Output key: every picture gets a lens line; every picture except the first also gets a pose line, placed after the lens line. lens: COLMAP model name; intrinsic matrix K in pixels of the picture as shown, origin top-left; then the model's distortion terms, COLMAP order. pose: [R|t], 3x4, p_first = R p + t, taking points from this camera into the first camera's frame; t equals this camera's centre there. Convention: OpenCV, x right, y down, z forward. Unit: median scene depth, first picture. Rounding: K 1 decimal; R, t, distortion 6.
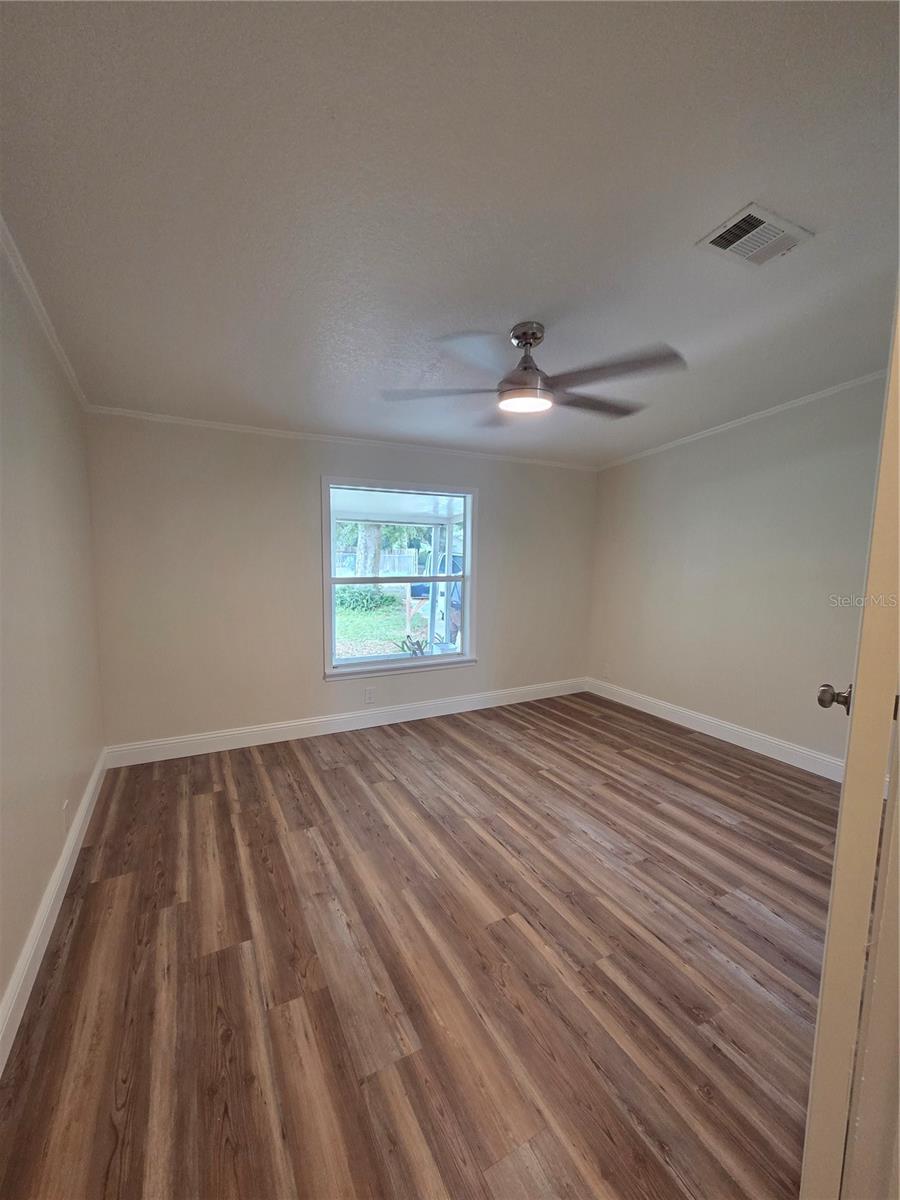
lens RADIAL K [[490.7, 0, 451.6], [0, 490.7, 602.5], [0, 0, 1]] dist [0.004848, -0.000896]
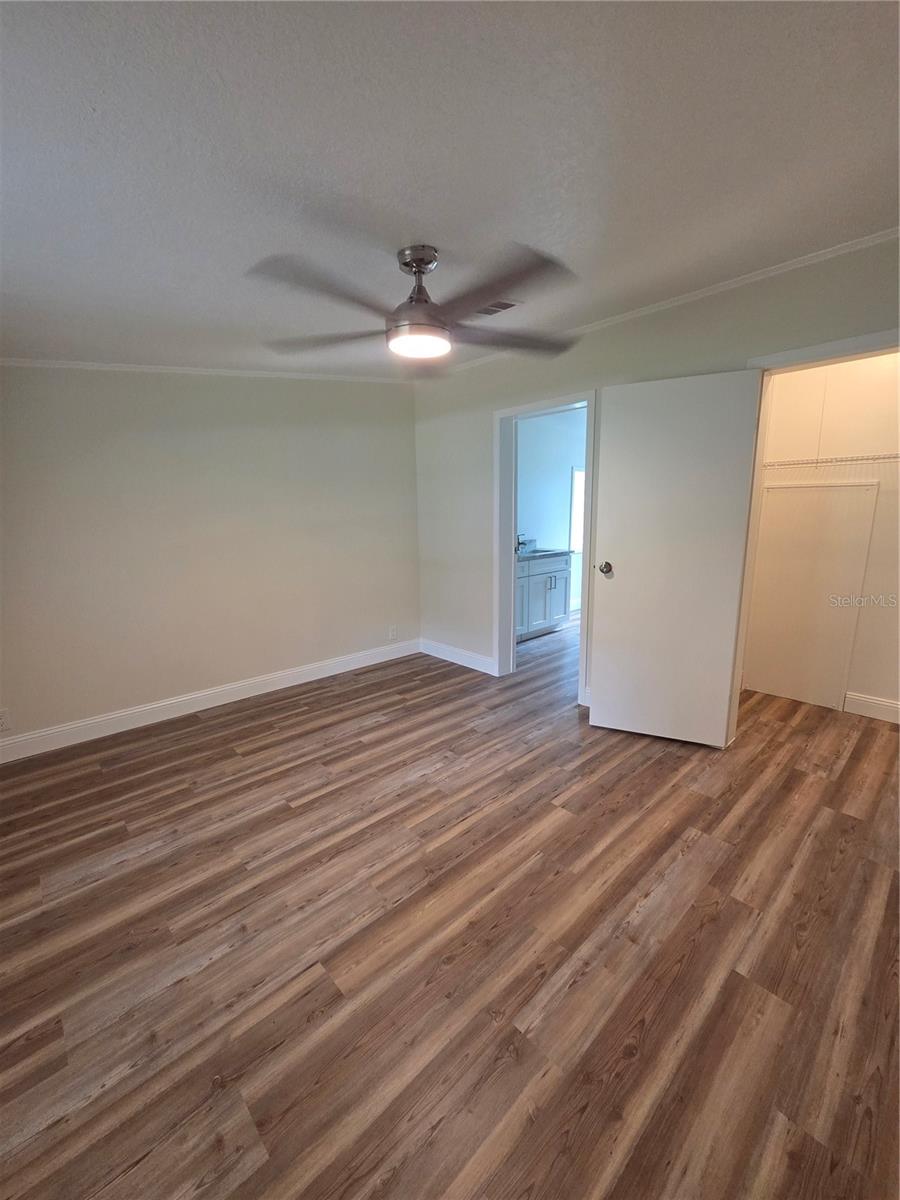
lens RADIAL K [[490.7, 0, 451.6], [0, 490.7, 602.5], [0, 0, 1]] dist [0.004848, -0.000896]
pose [[-0.248869, -0.200689, 0.947517, -0.714240], [0.112963, 0.965606, 0.234191, -0.152709], [-0.961927, 0.165318, -0.217638, 1.139148]]
